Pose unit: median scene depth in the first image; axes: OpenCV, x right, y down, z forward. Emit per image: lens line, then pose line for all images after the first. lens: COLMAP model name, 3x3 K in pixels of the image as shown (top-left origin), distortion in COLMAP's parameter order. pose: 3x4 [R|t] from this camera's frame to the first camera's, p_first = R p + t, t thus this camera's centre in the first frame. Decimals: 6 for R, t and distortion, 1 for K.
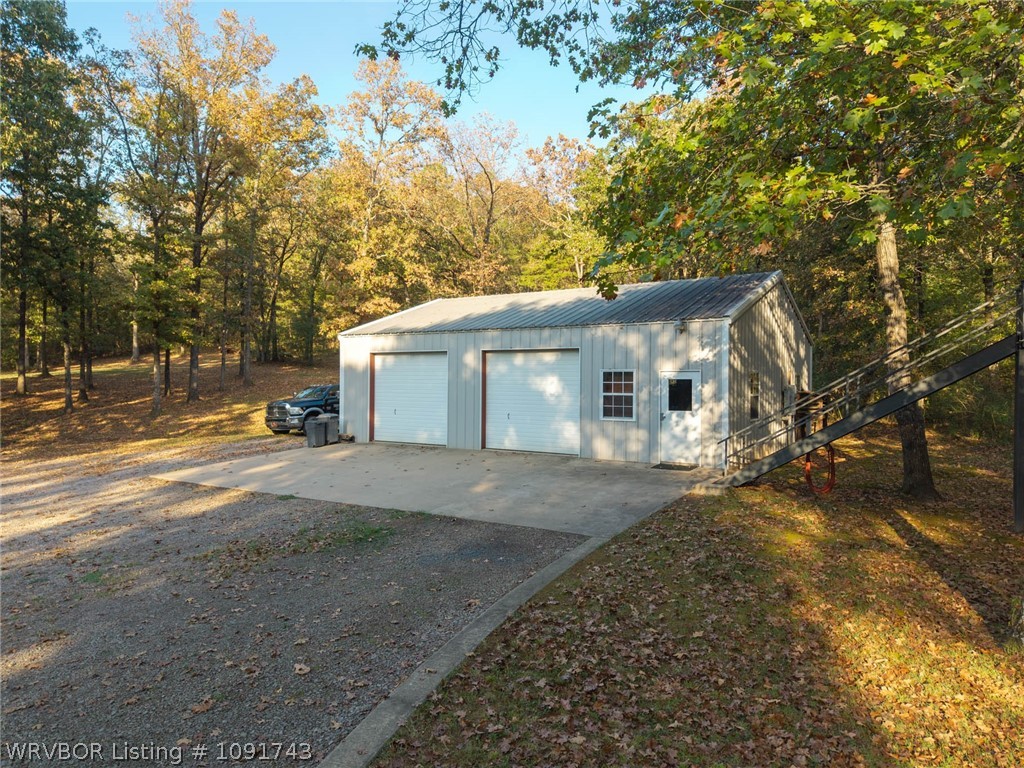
lens RADIAL K [[700.1, 0, 510.1], [0, 700.1, 392.8], [0, 0, 1]] dist [0.000852, -0.003144]
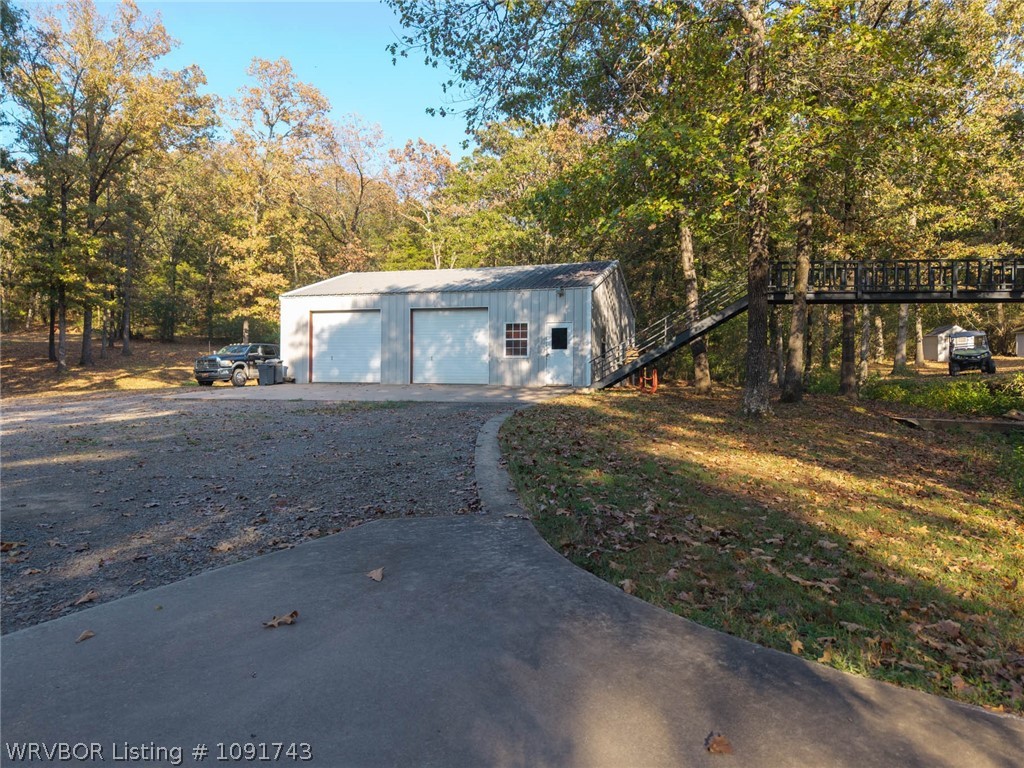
lens RADIAL K [[700.1, 0, 515.8], [0, 700.1, 377.4], [0, 0, 1]] dist [0.000852, -0.003144]
pose [[0.966005, 0.005550, 0.258462, -0.100576], [-0.000718, 0.999823, -0.018785, 0.049949], [-0.258521, 0.017961, 0.965839, -0.171689]]
